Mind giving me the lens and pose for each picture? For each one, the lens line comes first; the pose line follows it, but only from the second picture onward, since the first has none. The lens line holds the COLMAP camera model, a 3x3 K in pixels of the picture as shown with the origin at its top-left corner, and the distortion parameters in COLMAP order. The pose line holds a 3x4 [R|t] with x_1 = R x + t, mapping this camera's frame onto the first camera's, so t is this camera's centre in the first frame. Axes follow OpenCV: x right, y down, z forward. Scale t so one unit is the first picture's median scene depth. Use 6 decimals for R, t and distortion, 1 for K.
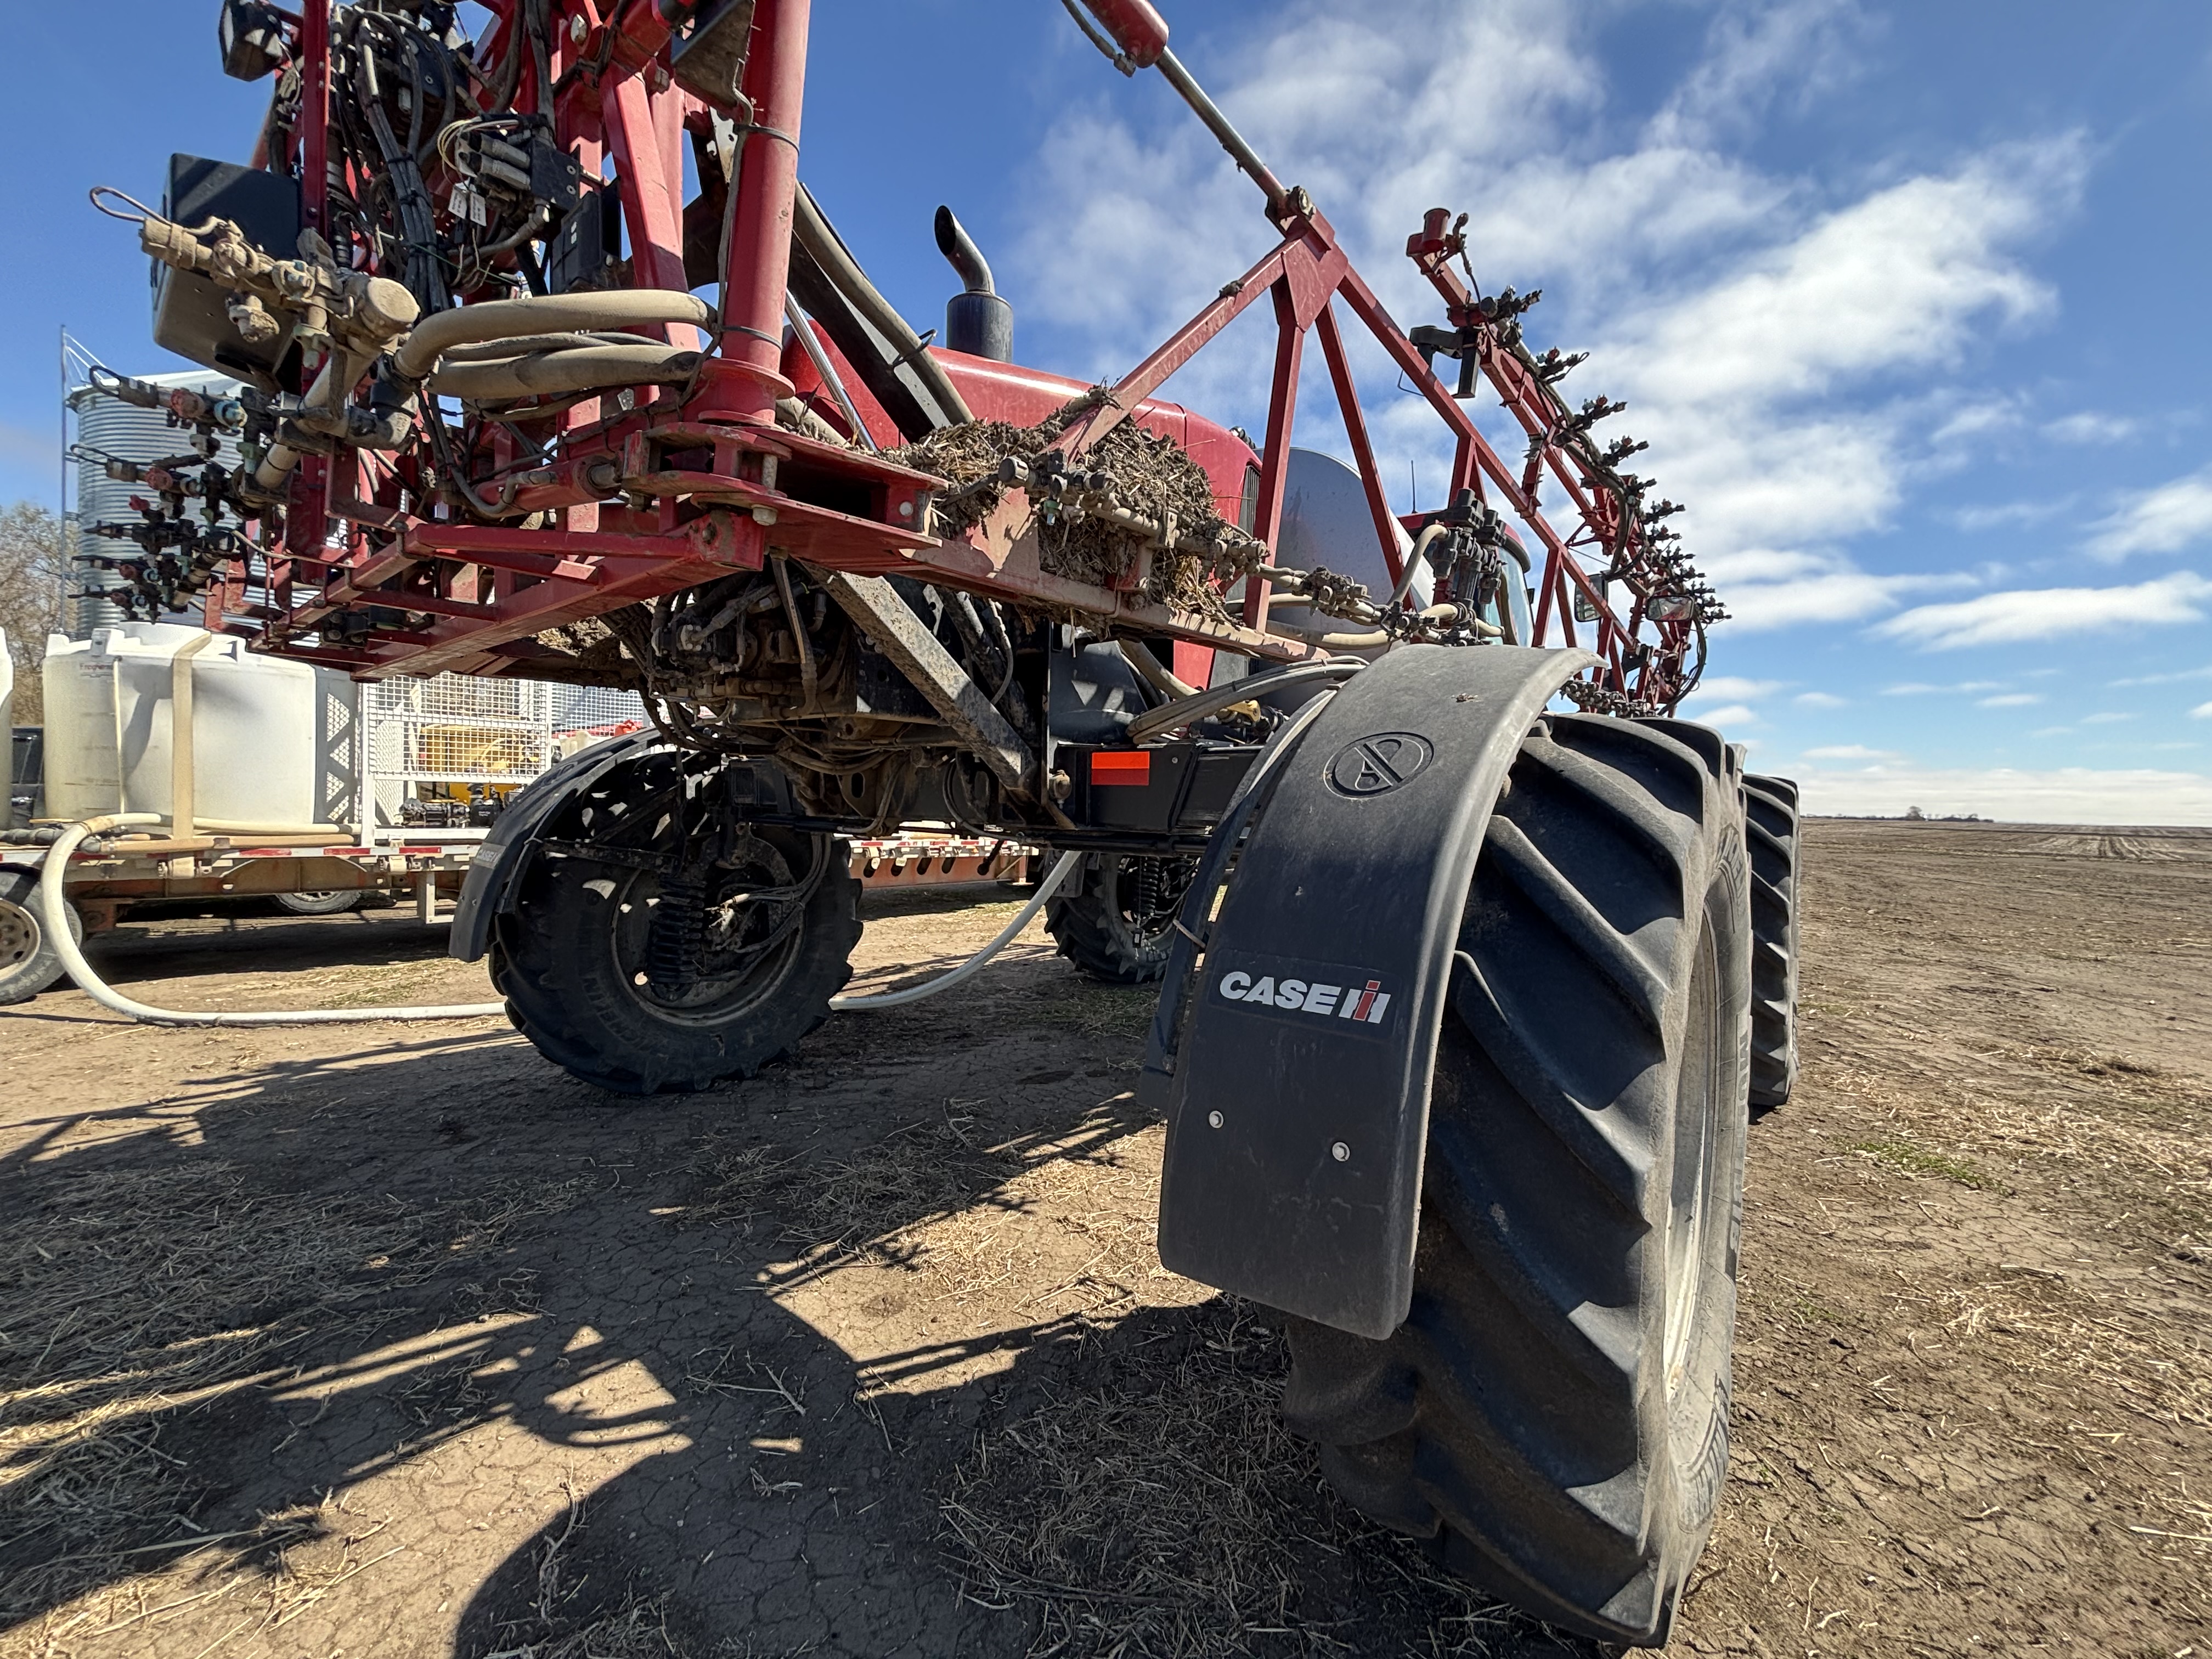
lens RADIAL K [[890.0, 0, 1111.8], [0, 890.0, 823.4], [0, 0, 1]] dist [-0.001930, 0.000147]
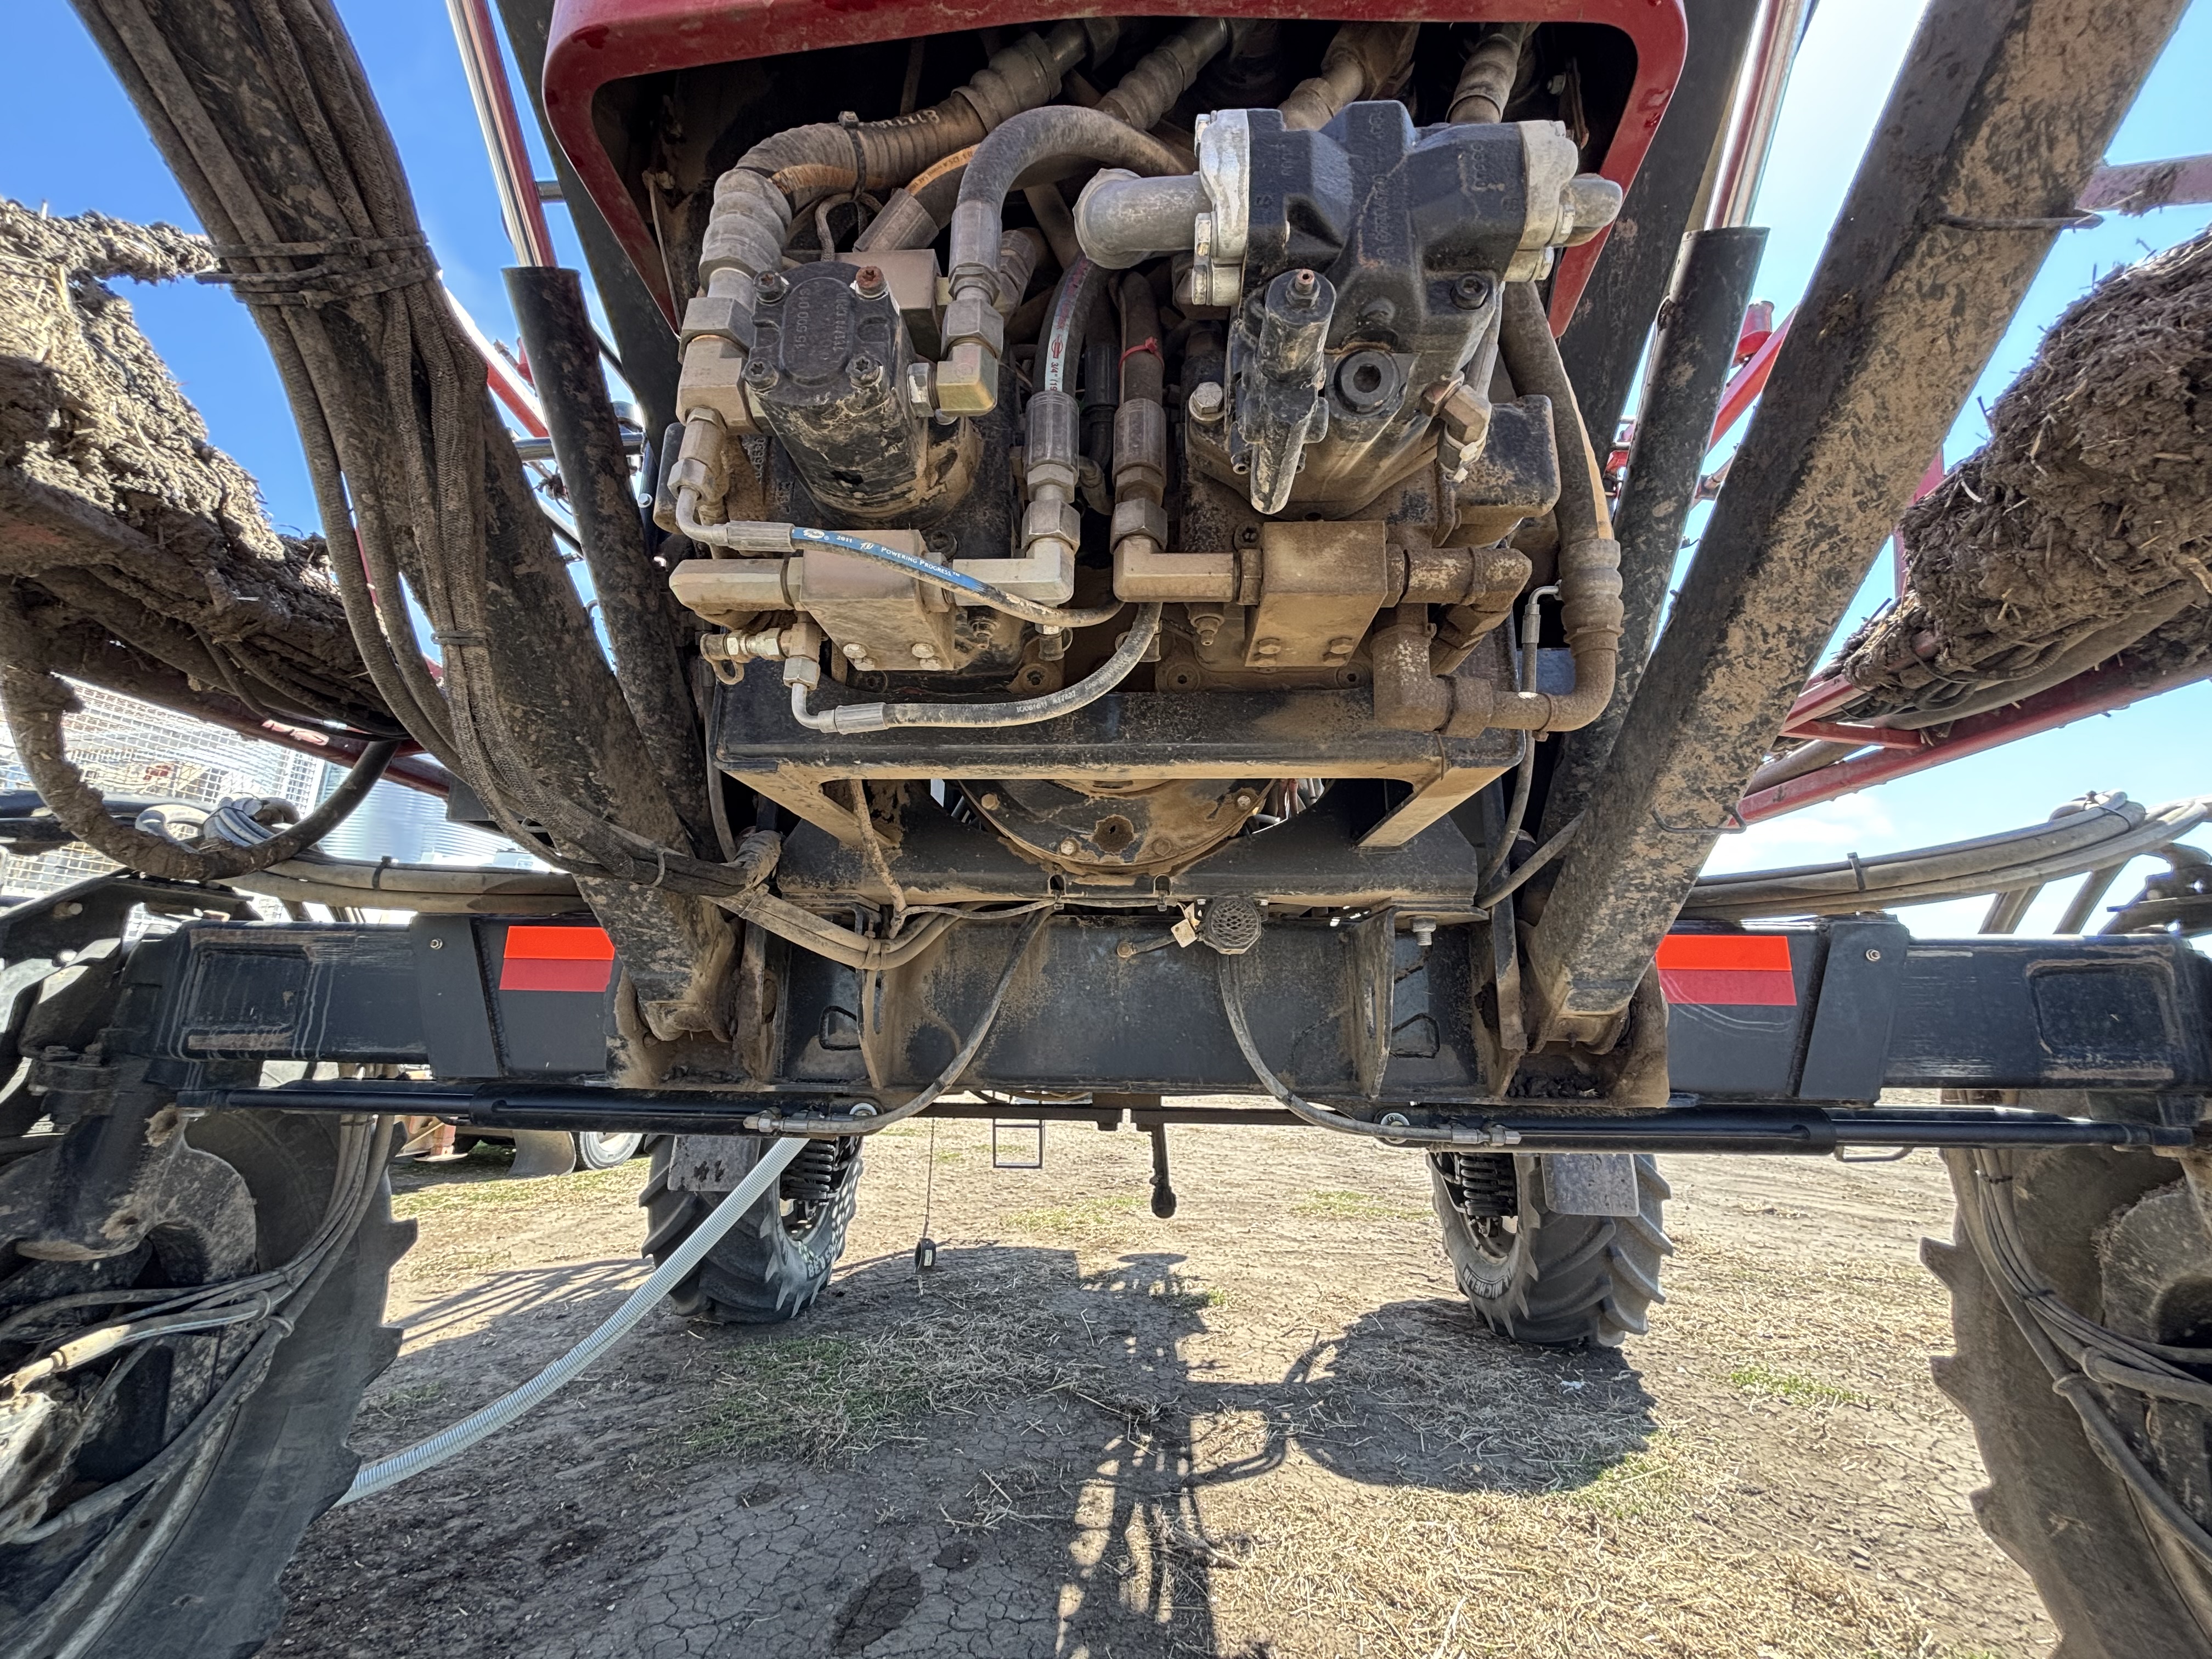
lens RADIAL K [[890.0, 0, 1104.9], [0, 890.0, 823.9], [0, 0, 1]] dist [-0.001930, 0.000147]
pose [[0.797471, 0.124396, 0.590395, -0.297608], [0.018559, 0.972995, -0.230078, -0.018584], [-0.603072, 0.194438, 0.773627, 0.431897]]
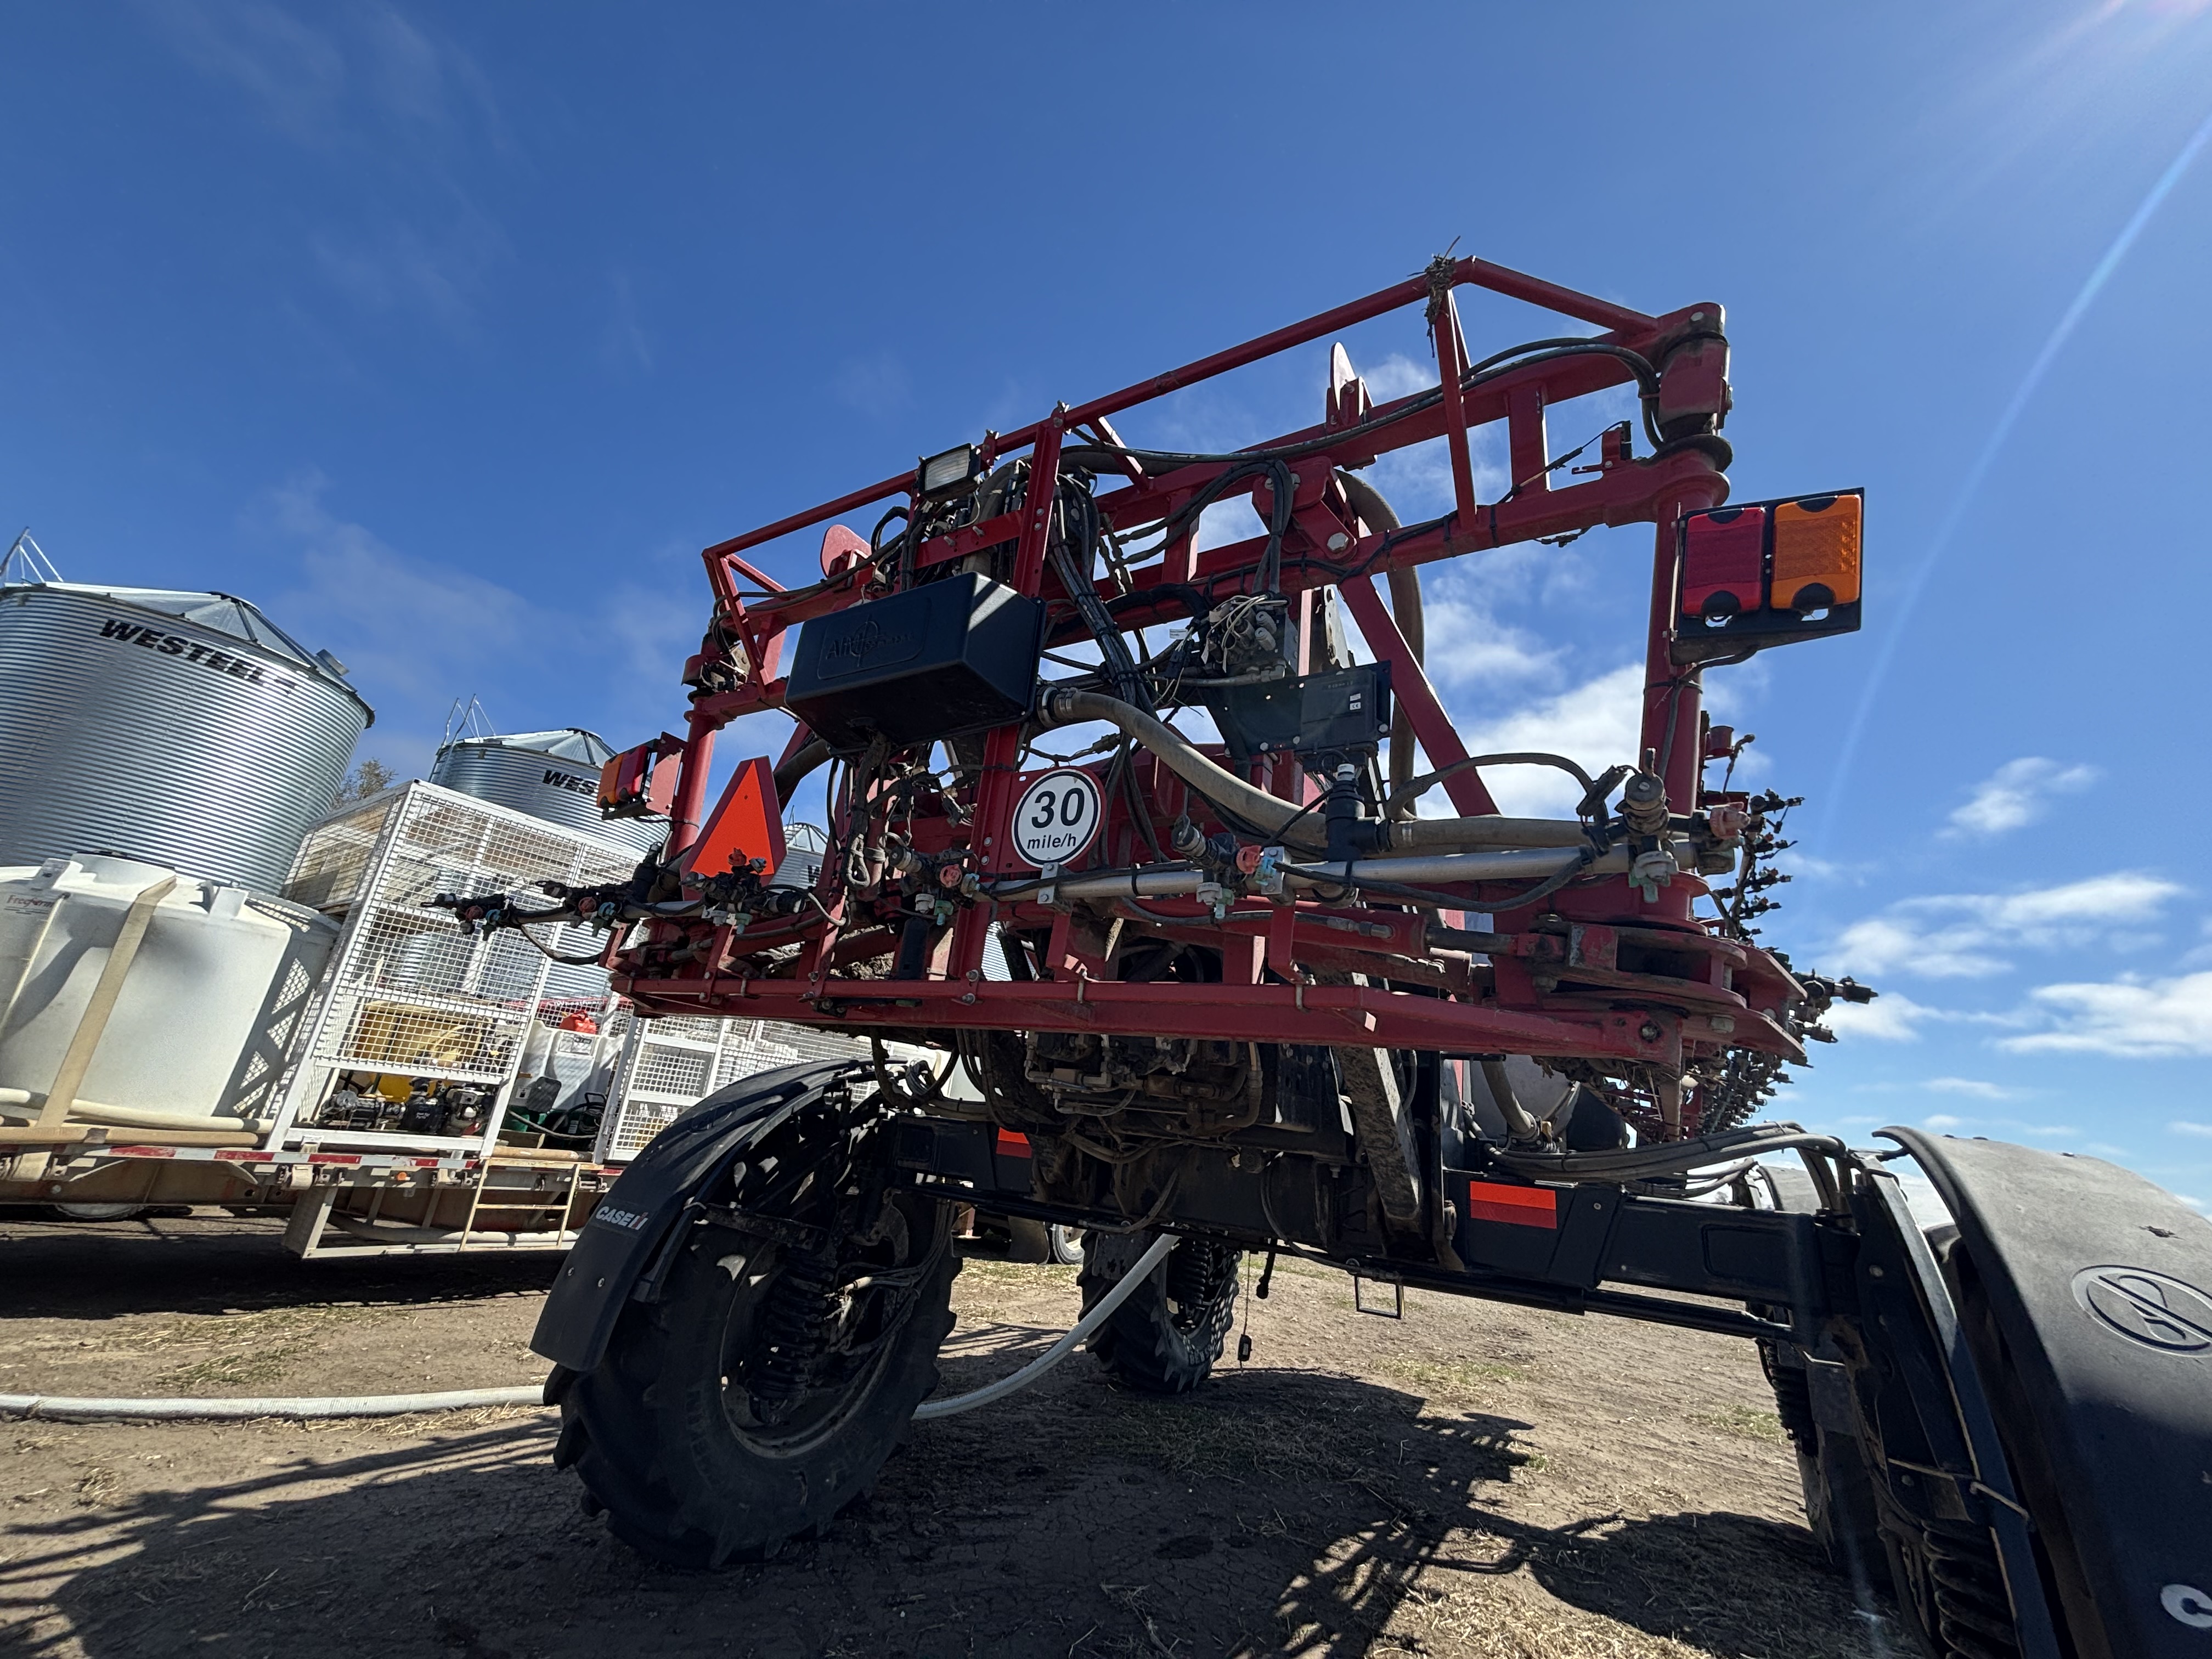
lens RADIAL K [[890.0, 0, 1102.9], [0, 890.0, 822.4], [0, 0, 1]] dist [-0.001930, 0.000147]
pose [[0.982641, 0.132807, 0.129534, -0.319756], [-0.079997, 0.933312, -0.350043, -0.040421], [-0.167384, 0.333604, 0.927734, 0.032361]]
